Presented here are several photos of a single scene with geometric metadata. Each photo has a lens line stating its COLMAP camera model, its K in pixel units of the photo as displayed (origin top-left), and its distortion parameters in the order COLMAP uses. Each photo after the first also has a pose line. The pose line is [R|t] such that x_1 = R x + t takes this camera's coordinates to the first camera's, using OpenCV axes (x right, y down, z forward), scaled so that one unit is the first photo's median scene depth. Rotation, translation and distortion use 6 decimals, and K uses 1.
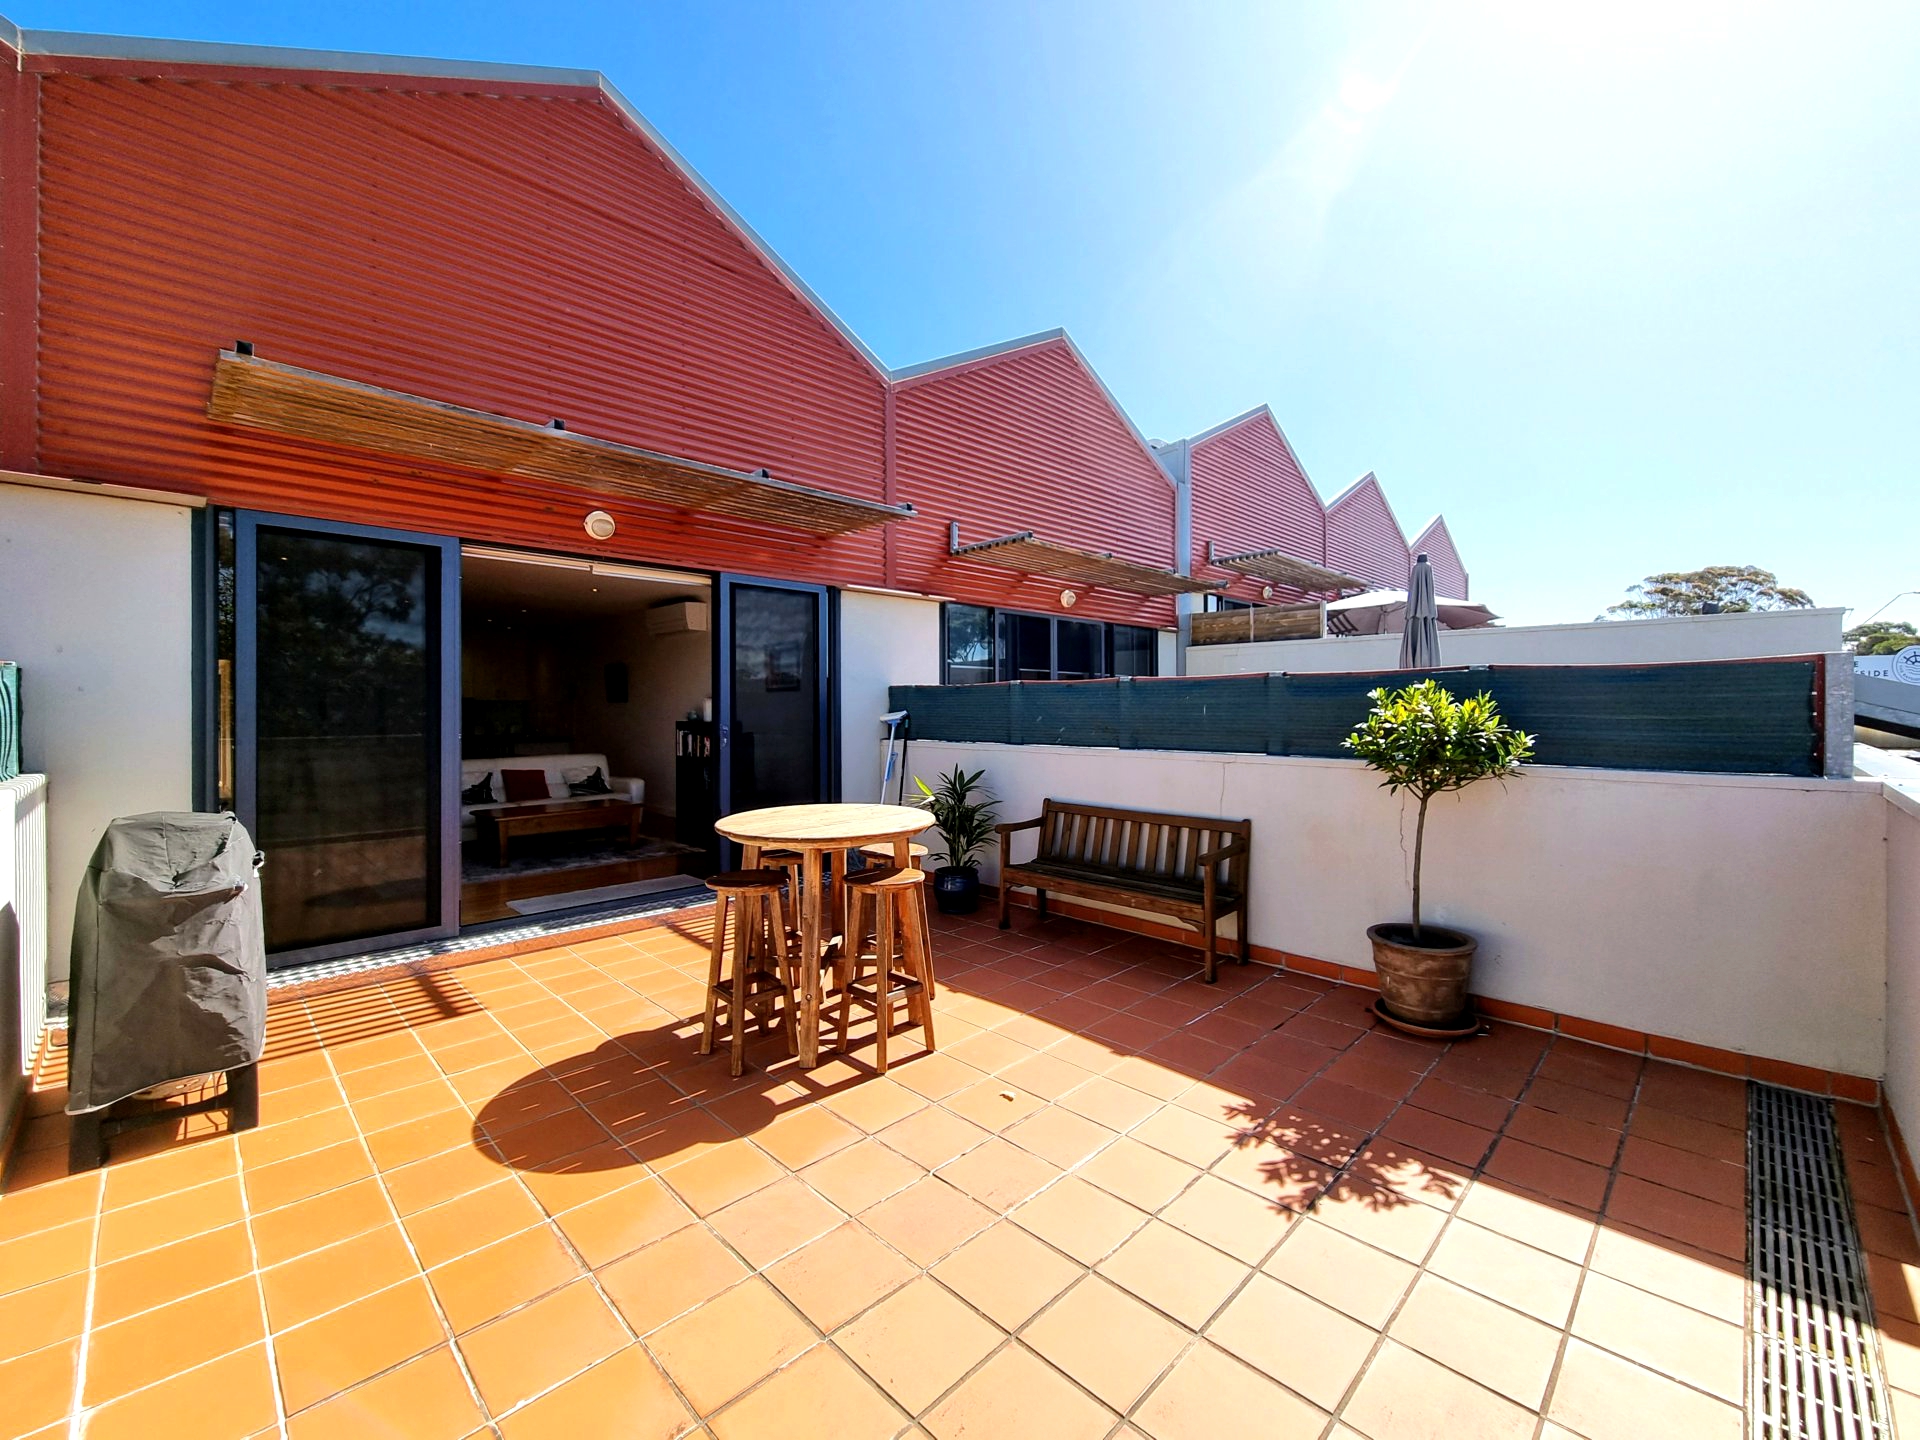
lens RADIAL K [[787.2, 0, 960.2], [0, 787.2, 705.0], [0, 0, 1]] dist [0.000315, 0.000253]
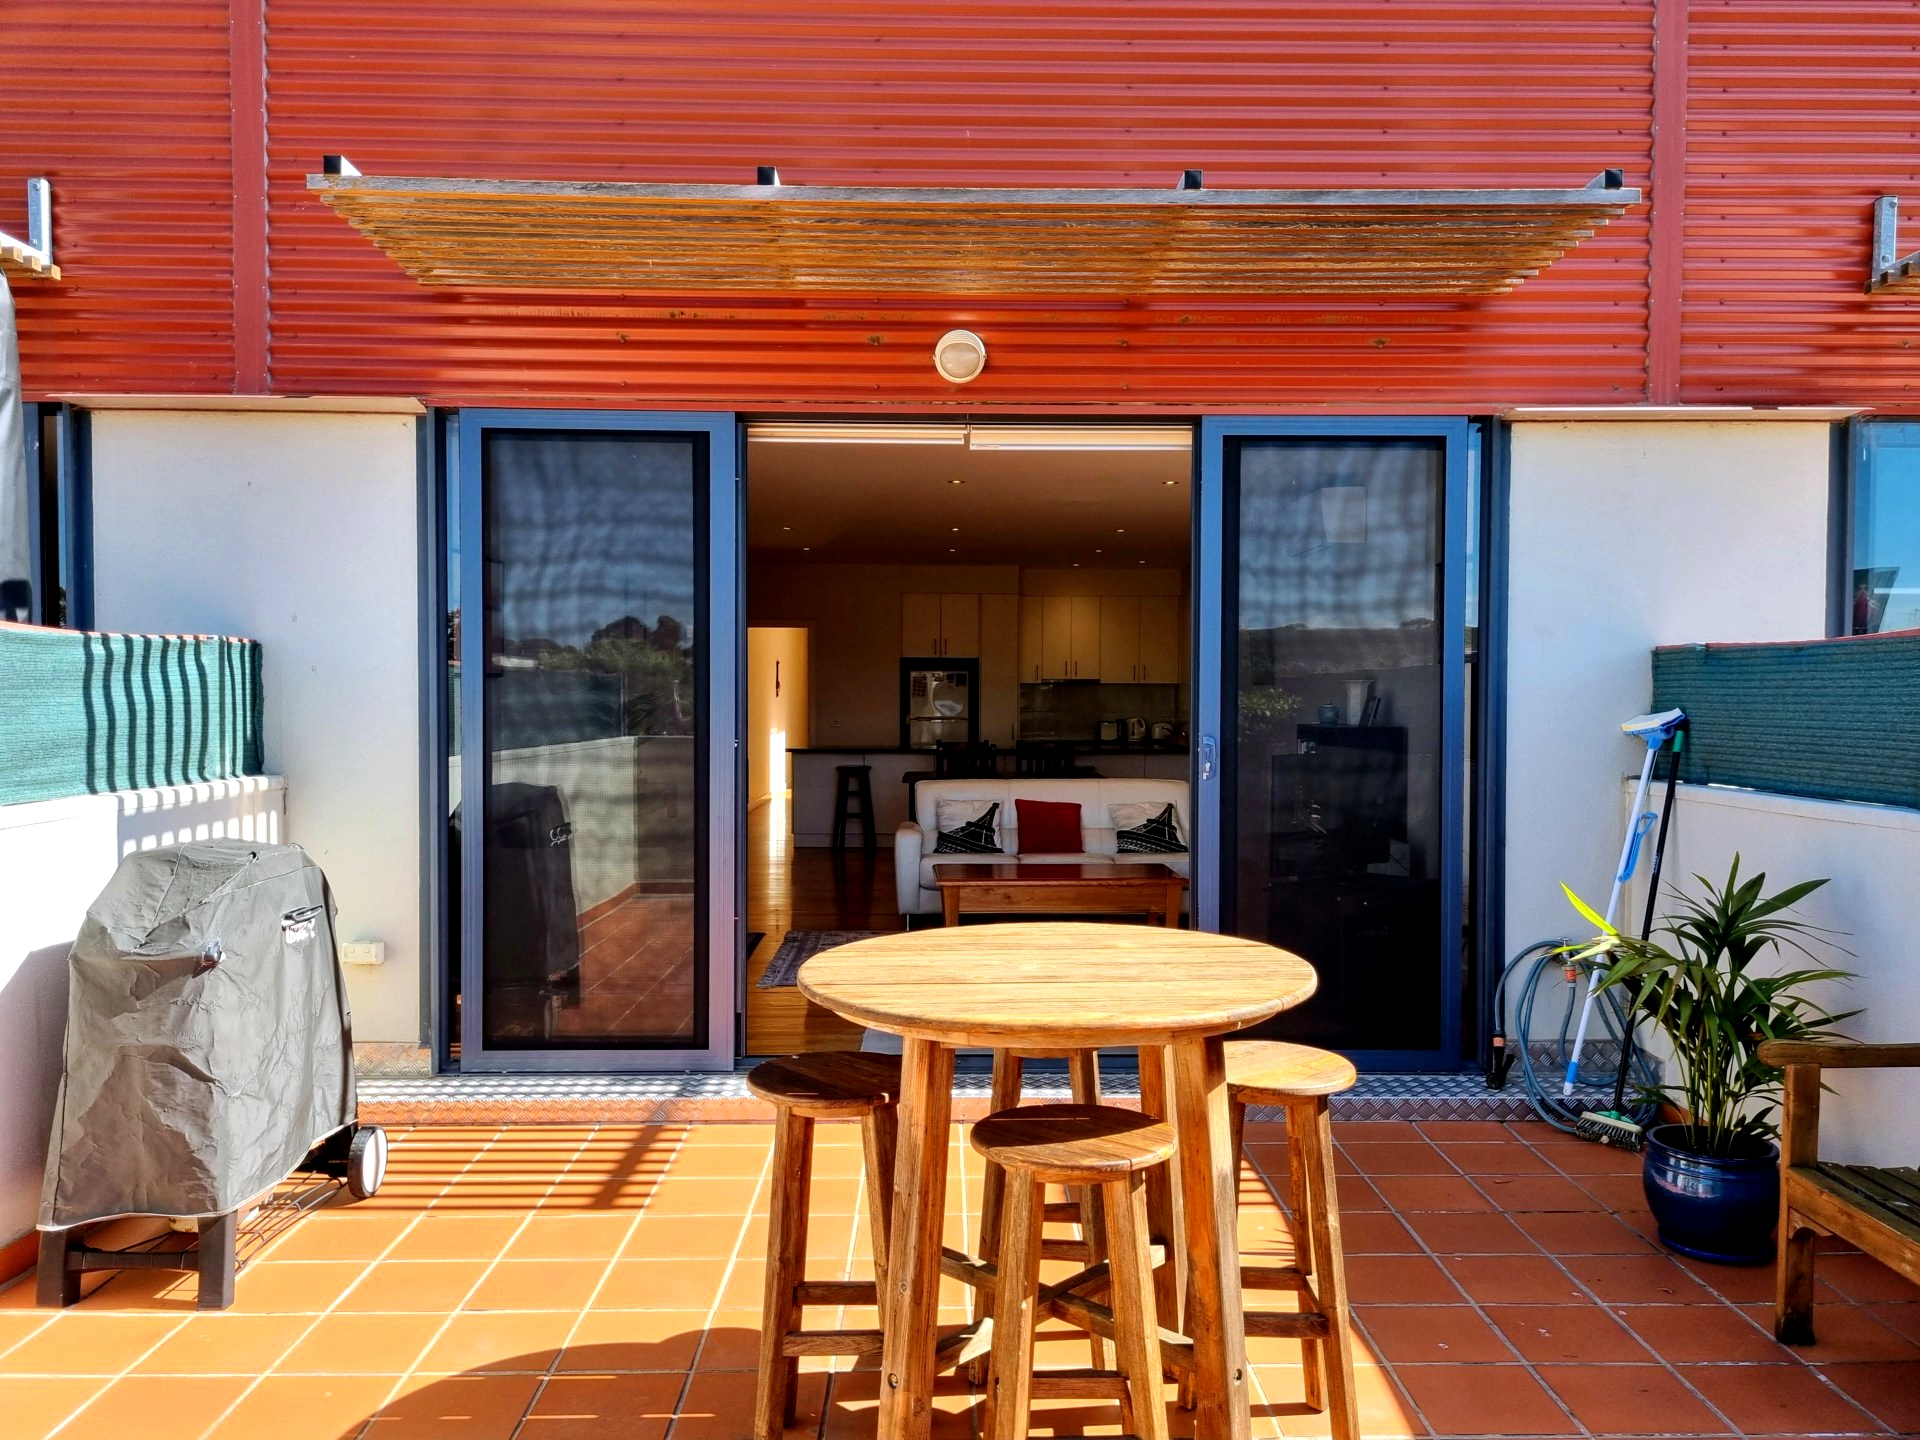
lens RADIAL K [[1440.4, 0, 965.4], [0, 1440.4, 736.1], [0, 0, 1]] dist [0.038225, -0.013691]
pose [[0.722244, 0.024441, -0.691206, 0.289696], [-0.002865, 0.999473, 0.032349, -0.002323], [0.691632, -0.021384, 0.721933, 0.364543]]
